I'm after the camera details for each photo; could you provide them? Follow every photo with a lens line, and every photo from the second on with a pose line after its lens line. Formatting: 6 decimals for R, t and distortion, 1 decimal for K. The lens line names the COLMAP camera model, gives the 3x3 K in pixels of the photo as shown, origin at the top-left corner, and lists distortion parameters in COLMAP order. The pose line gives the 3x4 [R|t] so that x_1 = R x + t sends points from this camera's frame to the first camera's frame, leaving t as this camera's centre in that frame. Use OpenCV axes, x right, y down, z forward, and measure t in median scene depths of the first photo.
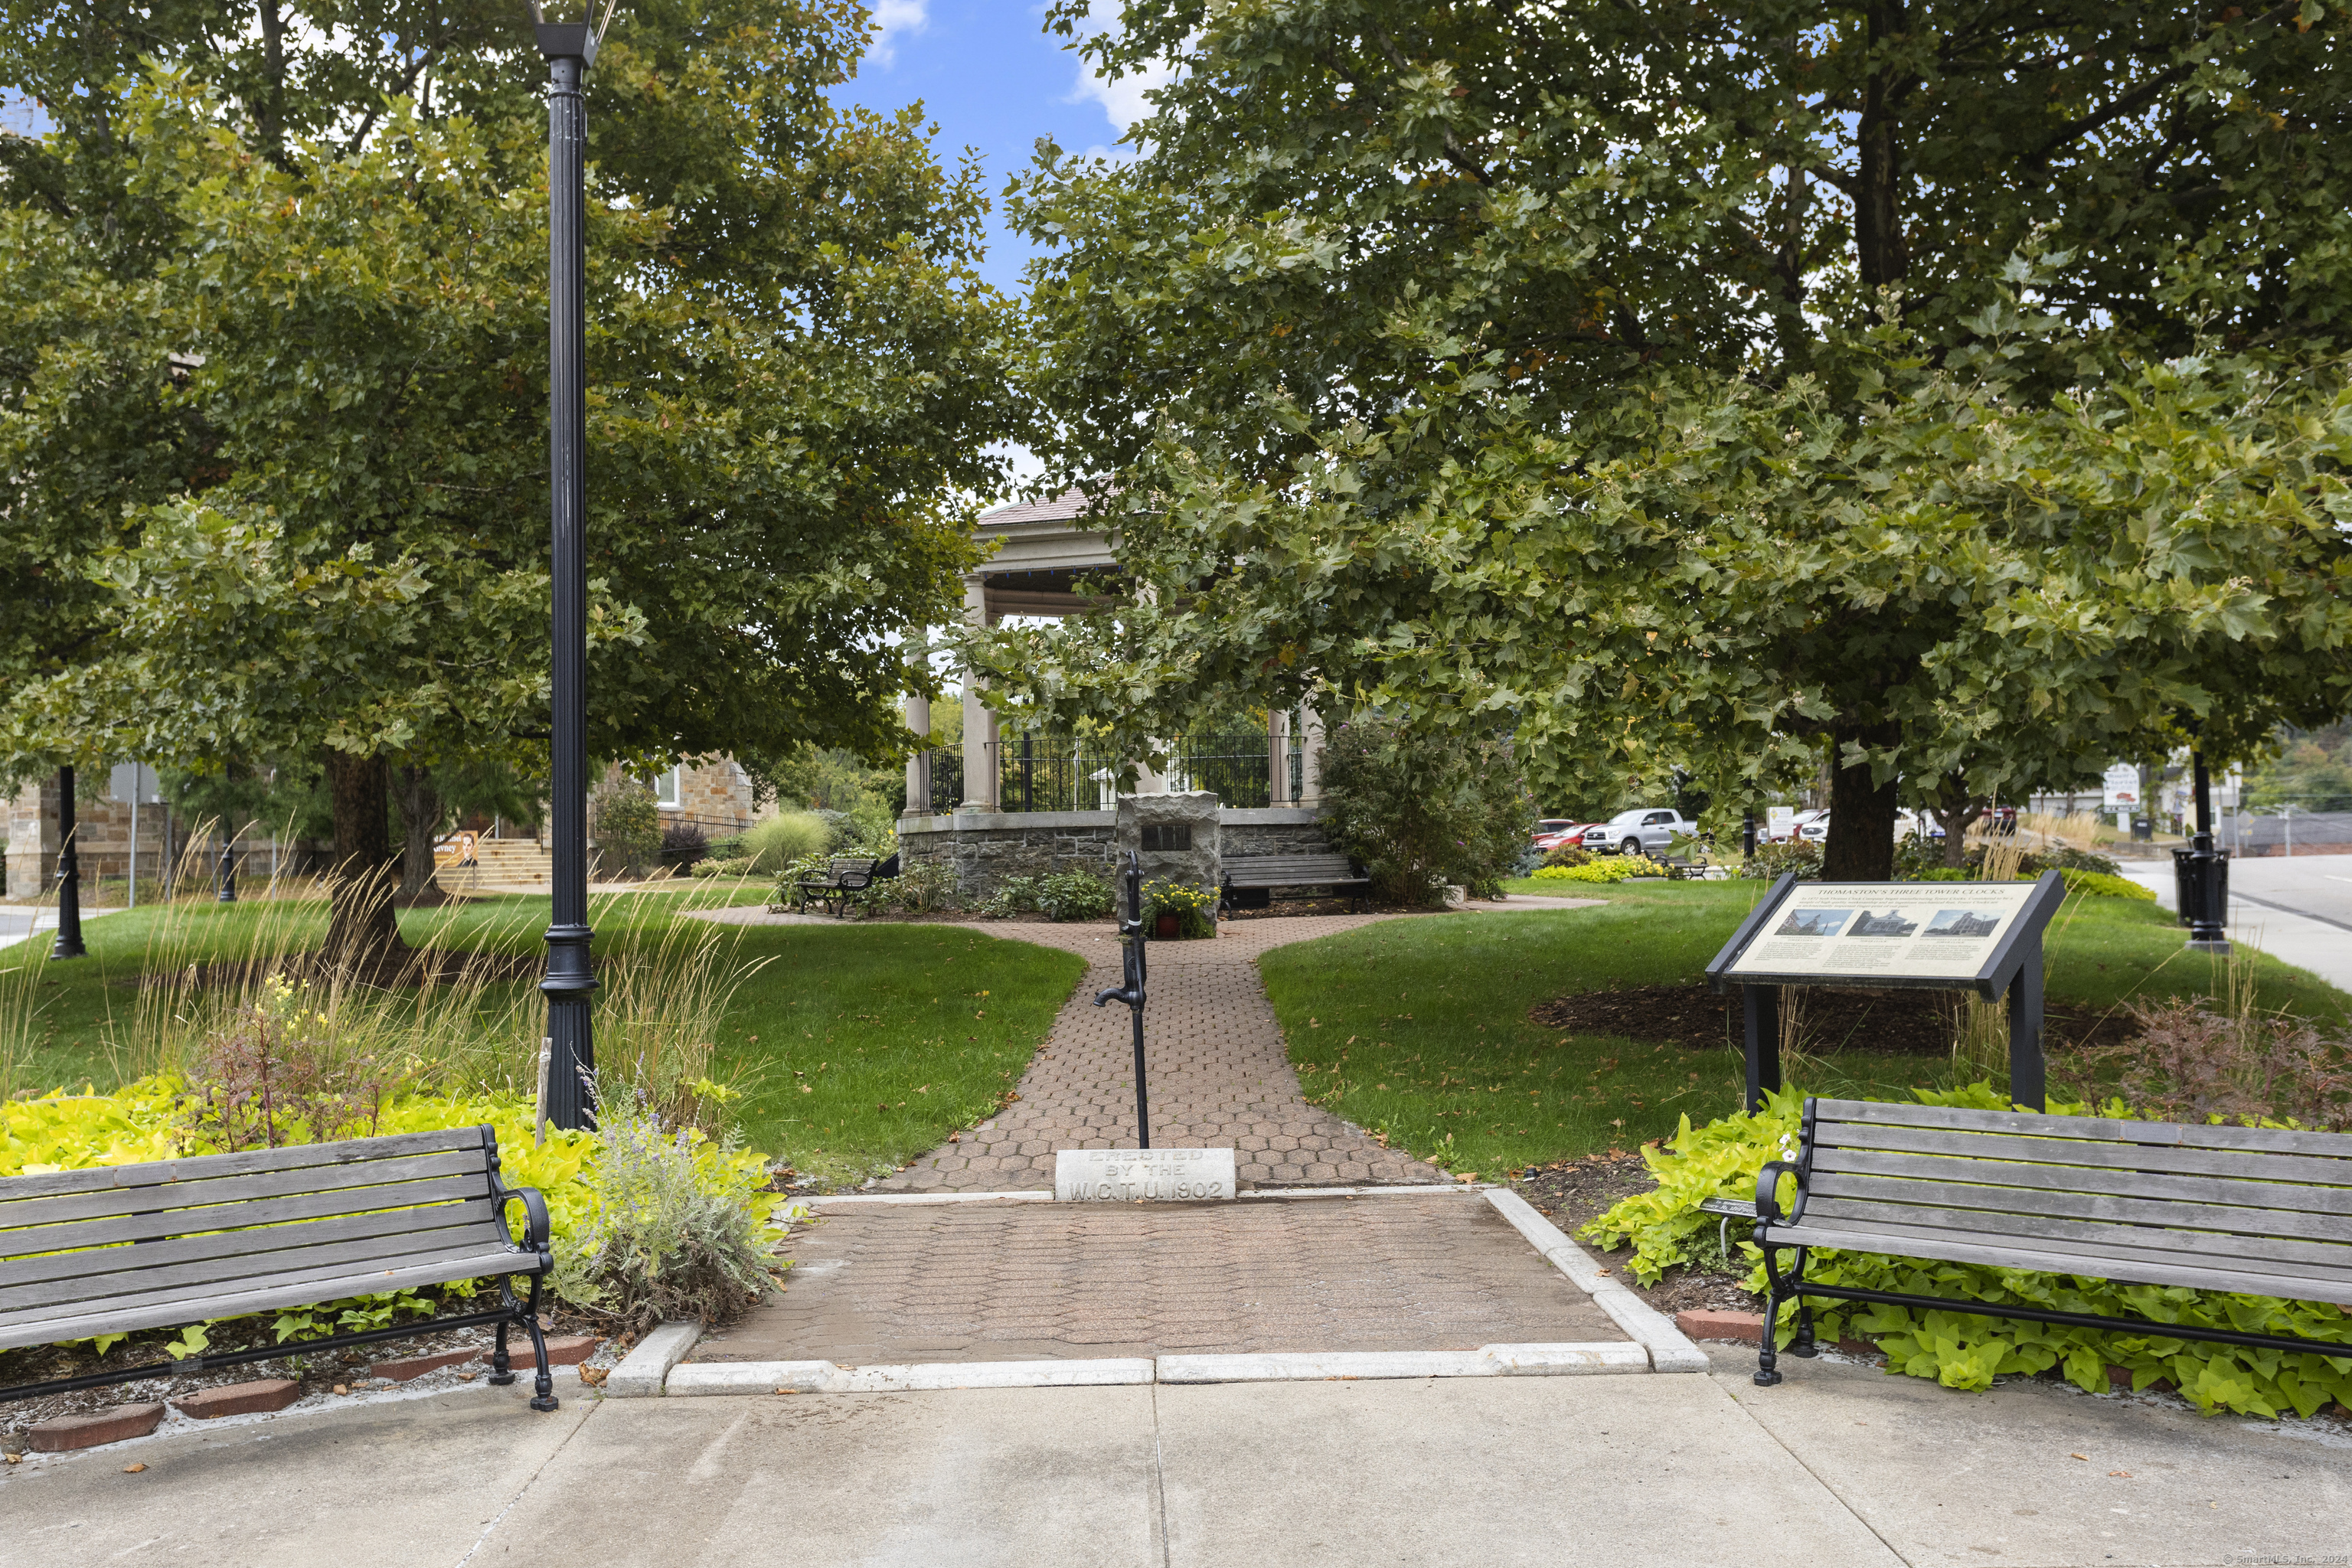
lens RADIAL K [[2173.6, 0, 1176.2], [0, 2173.6, 780.2], [0, 0, 1]] dist [0.000038, 0.000000]
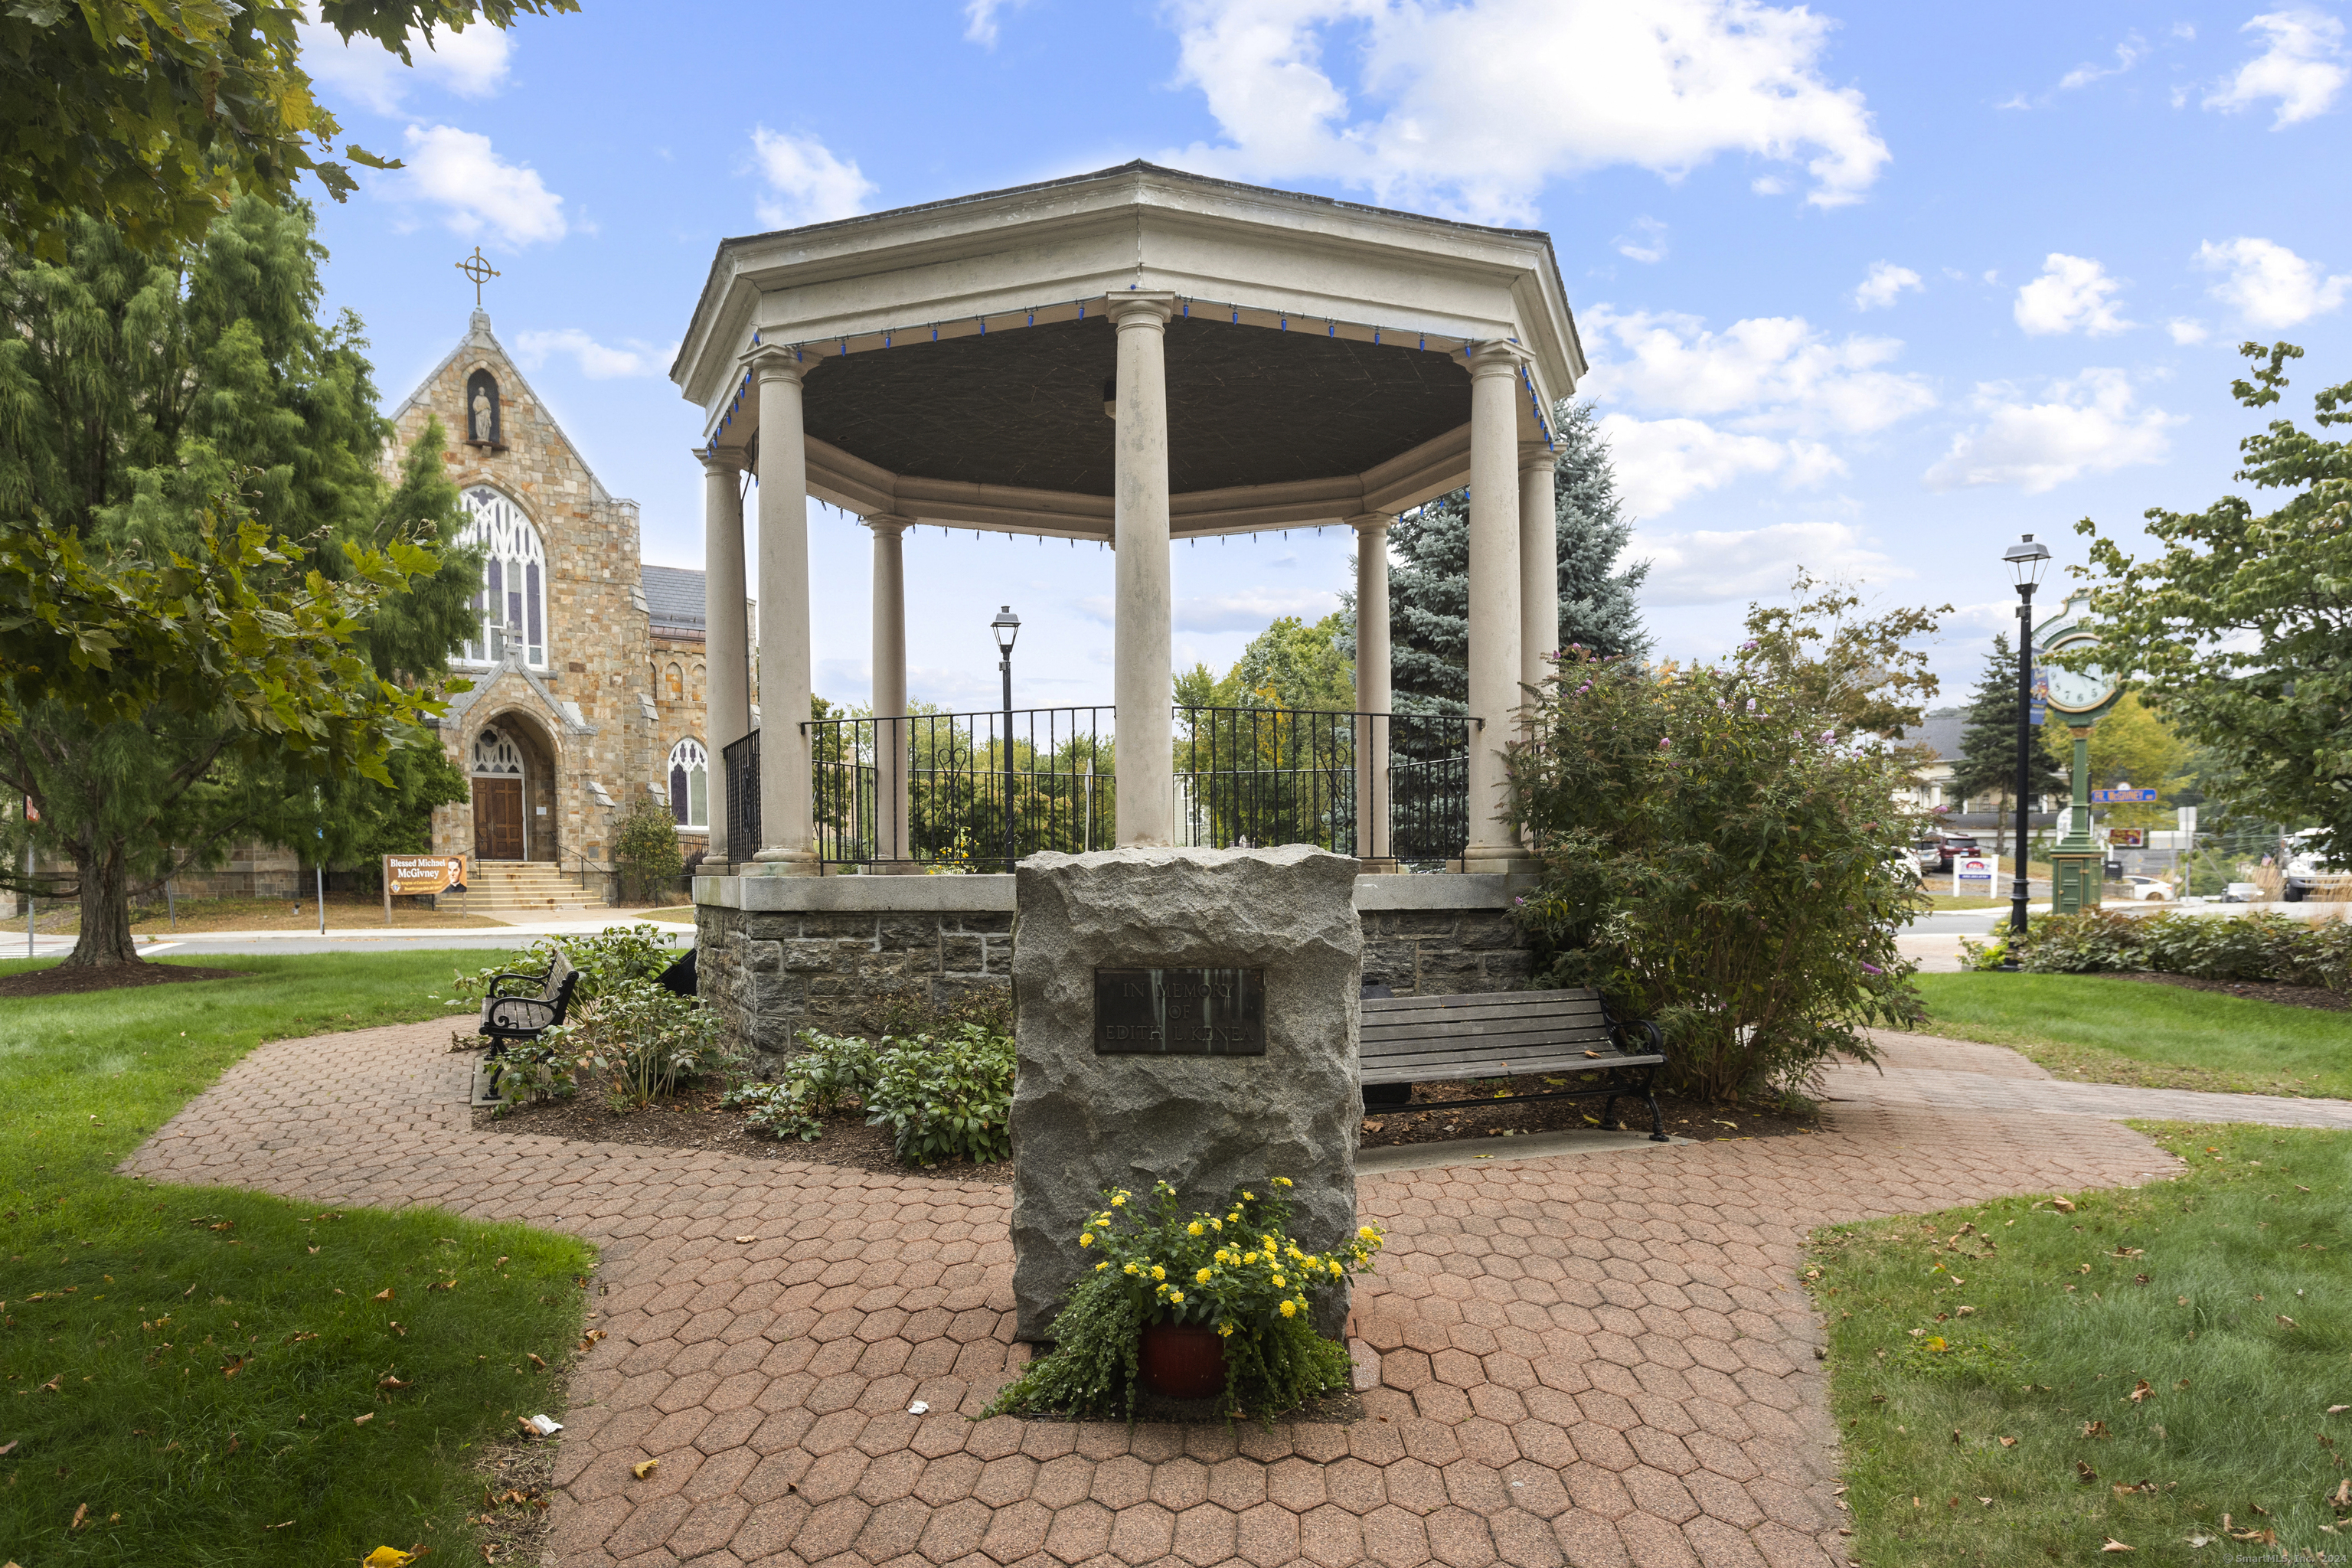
lens RADIAL K [[1565.8, 0, 1177.6], [0, 1565.8, 792.1], [0, 0, 1]] dist [0.001263, 0.000105]
pose [[0.999798, 0.014022, -0.014416, -0.001852], [-0.014200, 0.999823, -0.012307, 0.000194], [0.014241, 0.012509, 0.999820, 0.669102]]
